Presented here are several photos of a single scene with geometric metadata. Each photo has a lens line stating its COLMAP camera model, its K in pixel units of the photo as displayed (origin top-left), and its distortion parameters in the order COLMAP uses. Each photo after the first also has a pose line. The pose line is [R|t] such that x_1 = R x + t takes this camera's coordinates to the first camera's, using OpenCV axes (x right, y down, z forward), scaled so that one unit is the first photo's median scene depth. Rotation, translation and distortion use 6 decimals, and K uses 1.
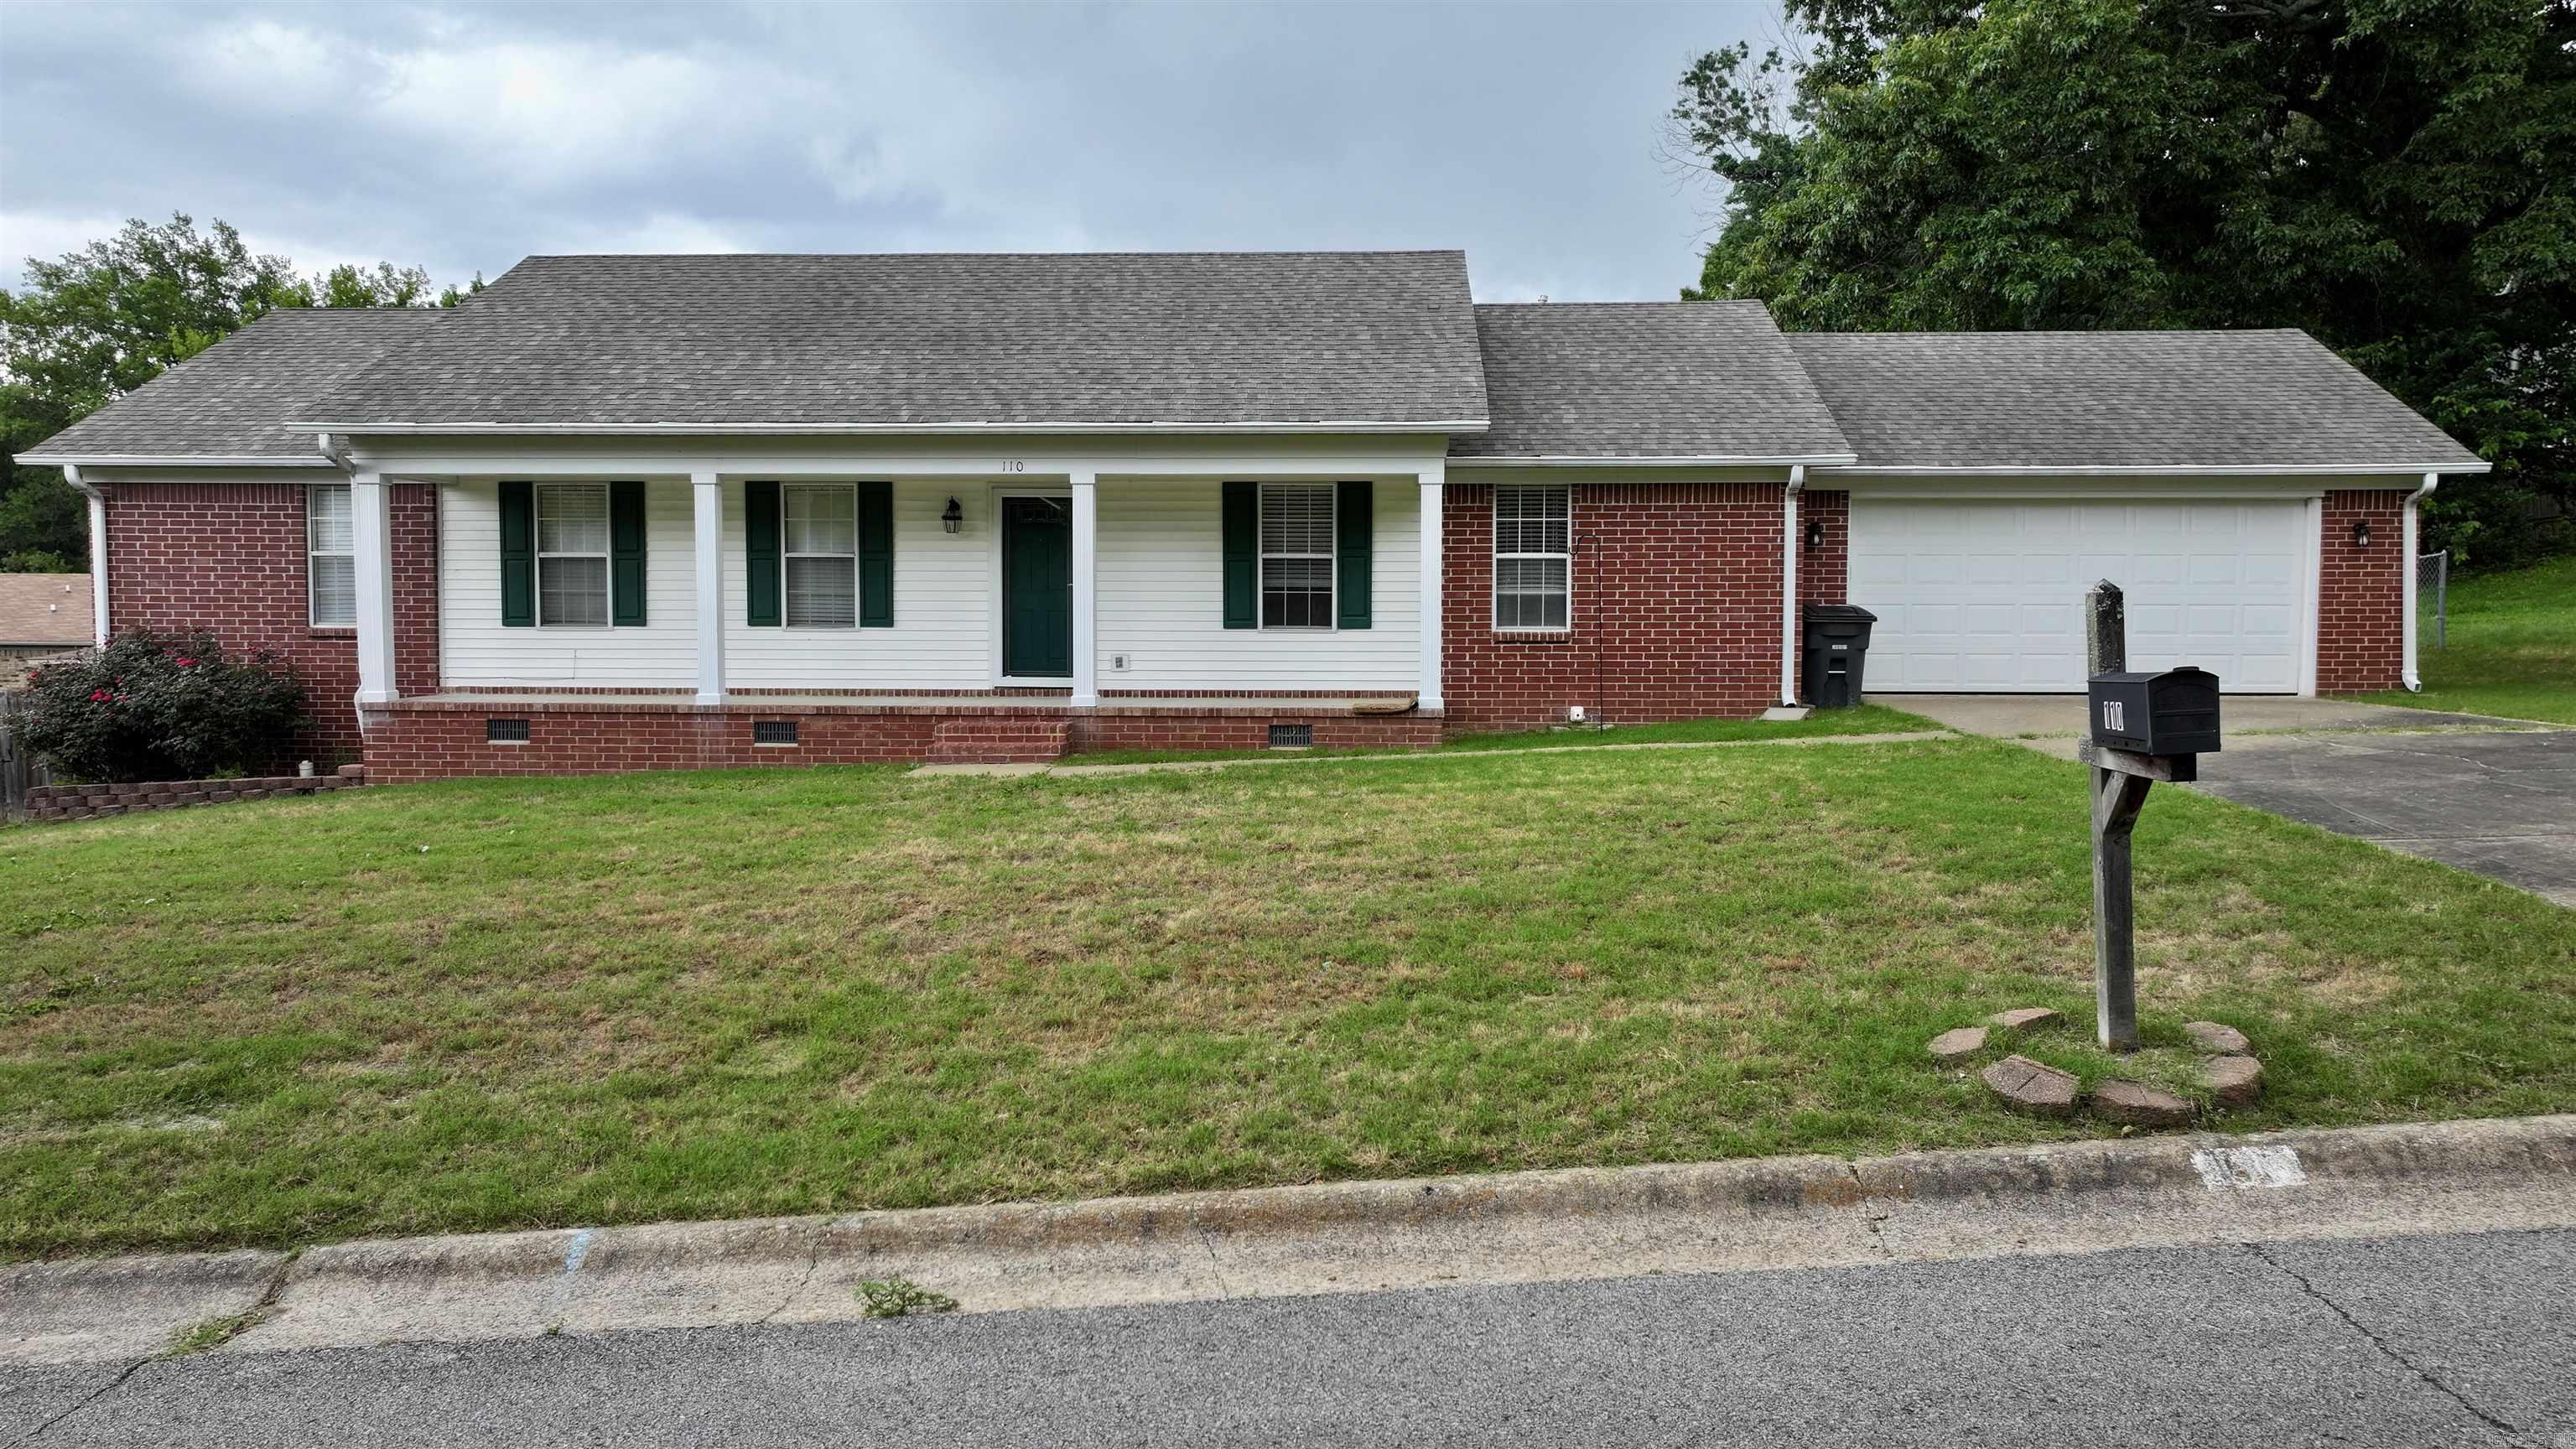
lens RADIAL K [[1806.6, 0, 1288.0], [0, 1806.6, 724.5], [0, 0, 1]] dist [0.006722, 0.003616]
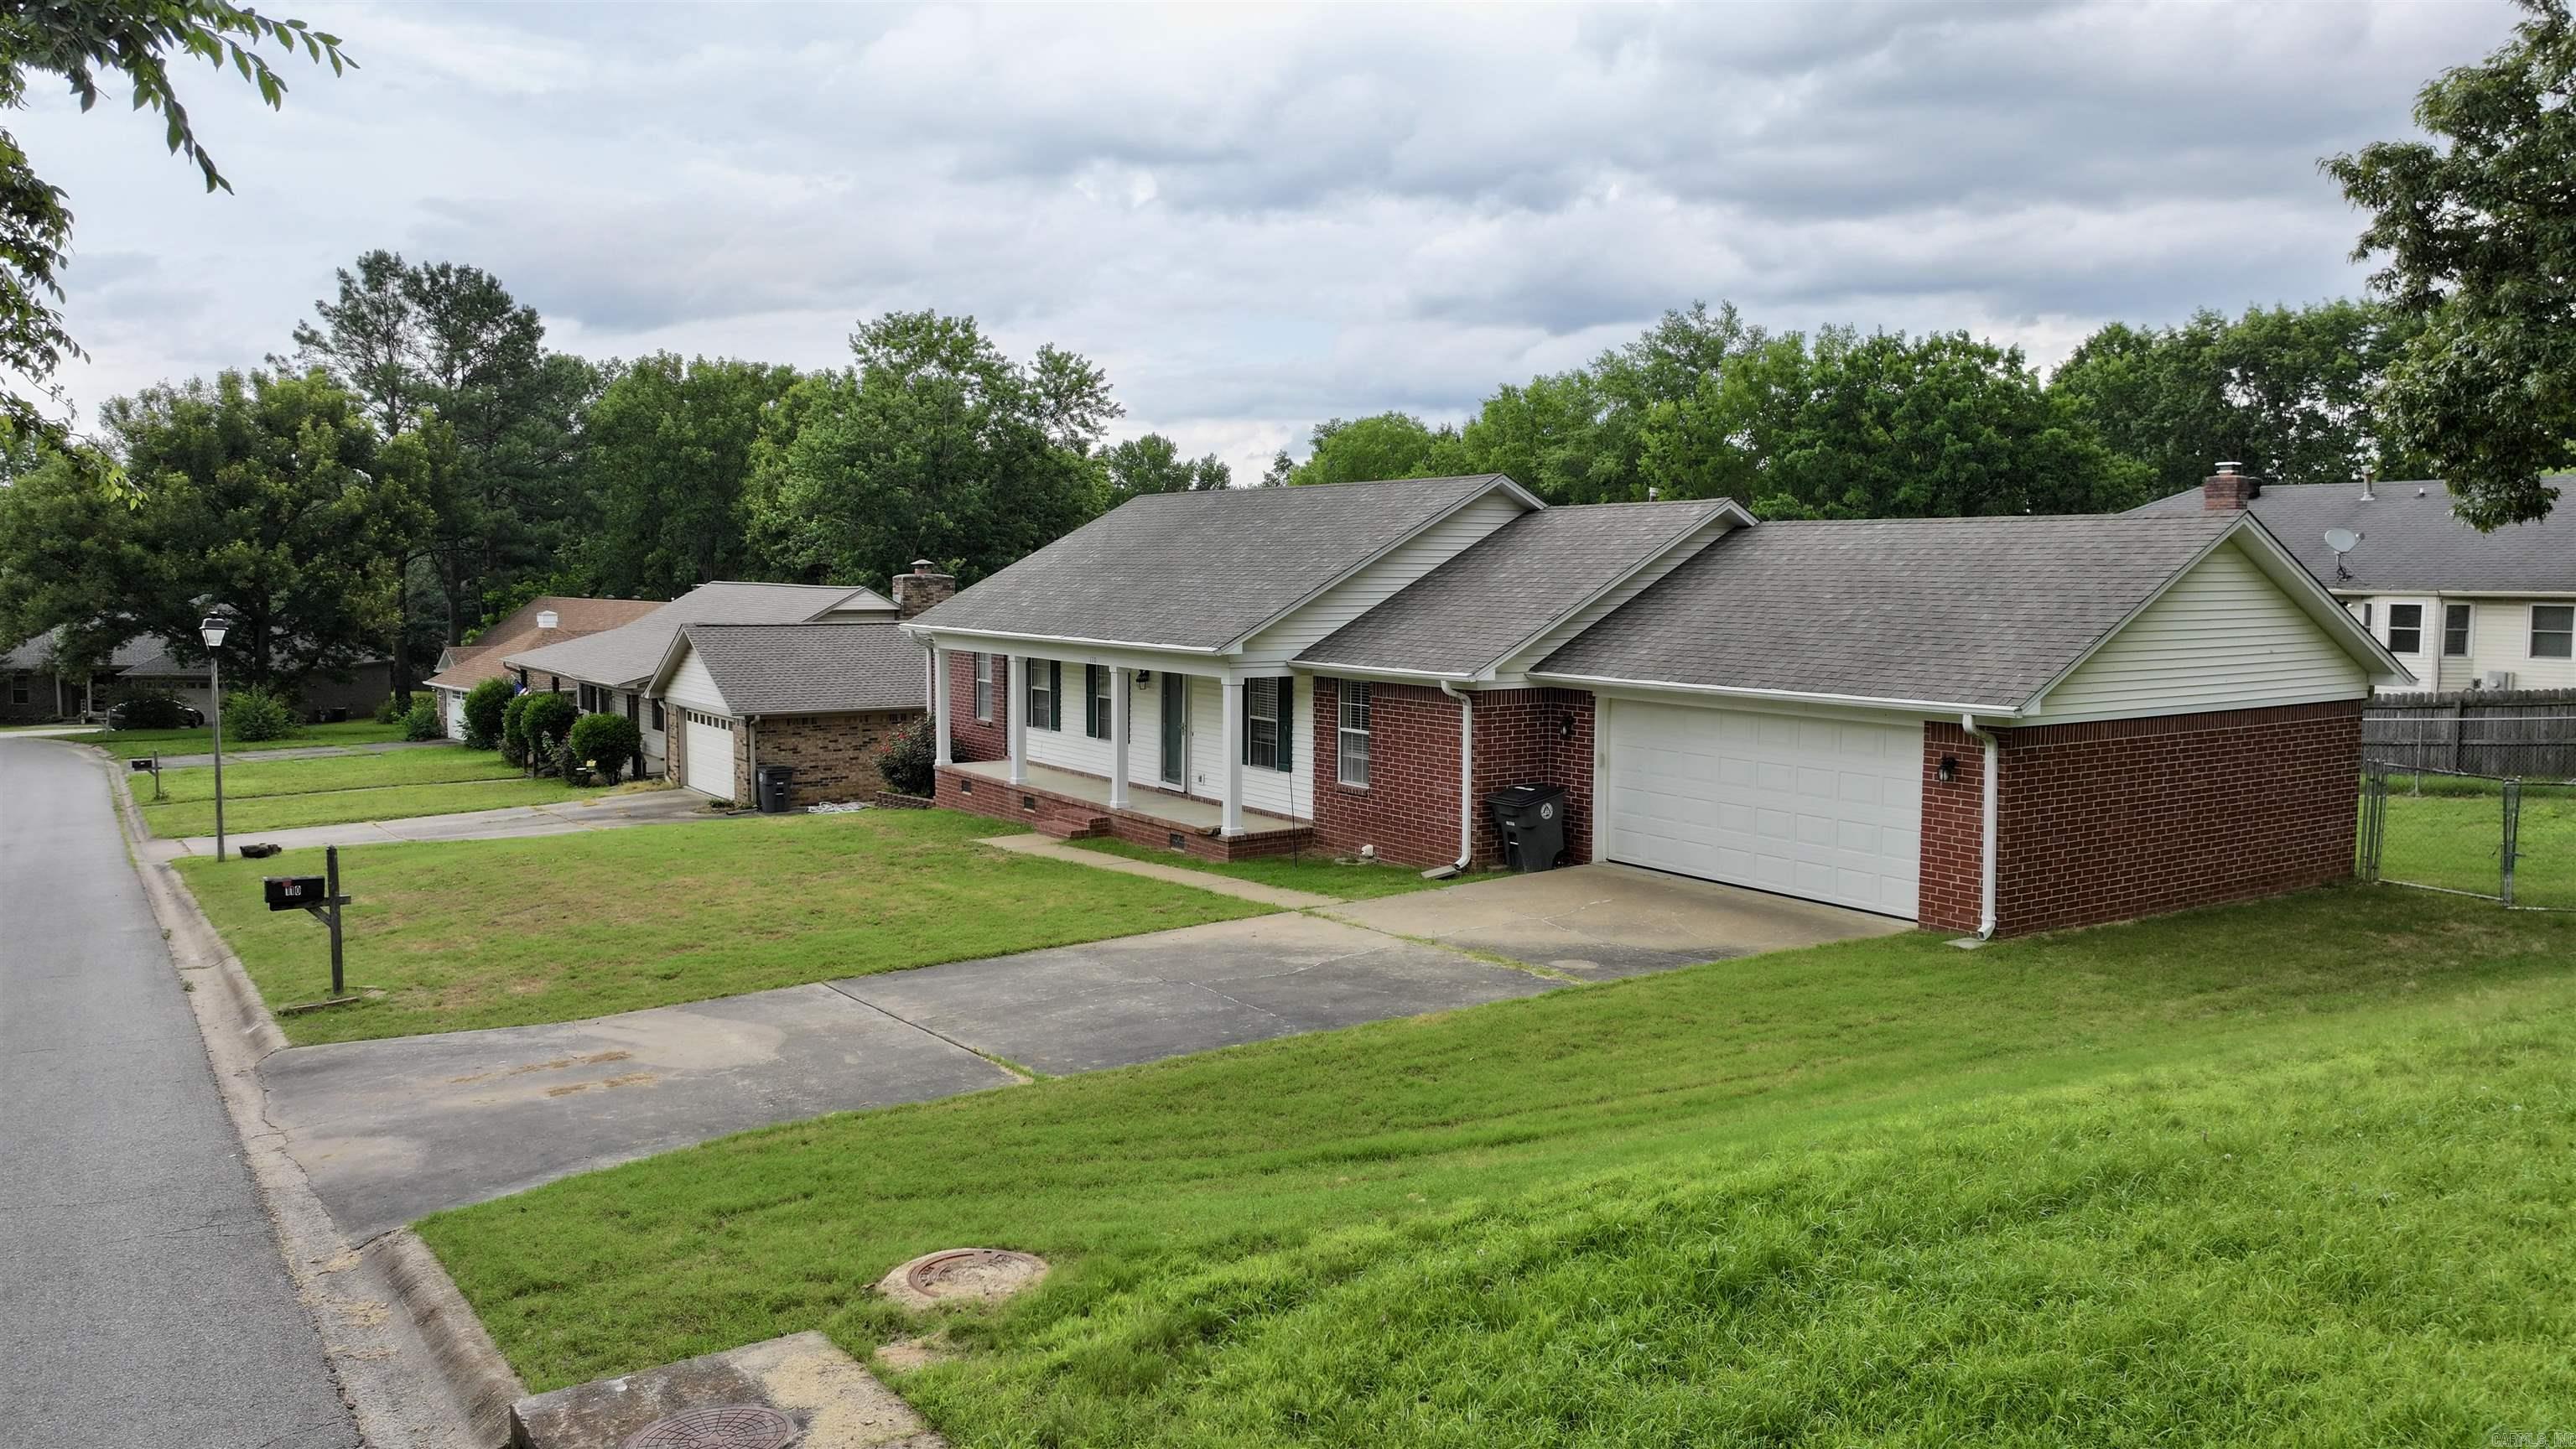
lens RADIAL K [[1806.6, 0, 1288.0], [0, 1806.6, 724.5], [0, 0, 1]] dist [0.006722, 0.003616]
pose [[0.549070, 0.056011, -0.833897, 1.322286], [-0.177440, 0.982819, -0.050820, -0.015084], [0.816723, 0.175870, 0.549575, 0.155343]]
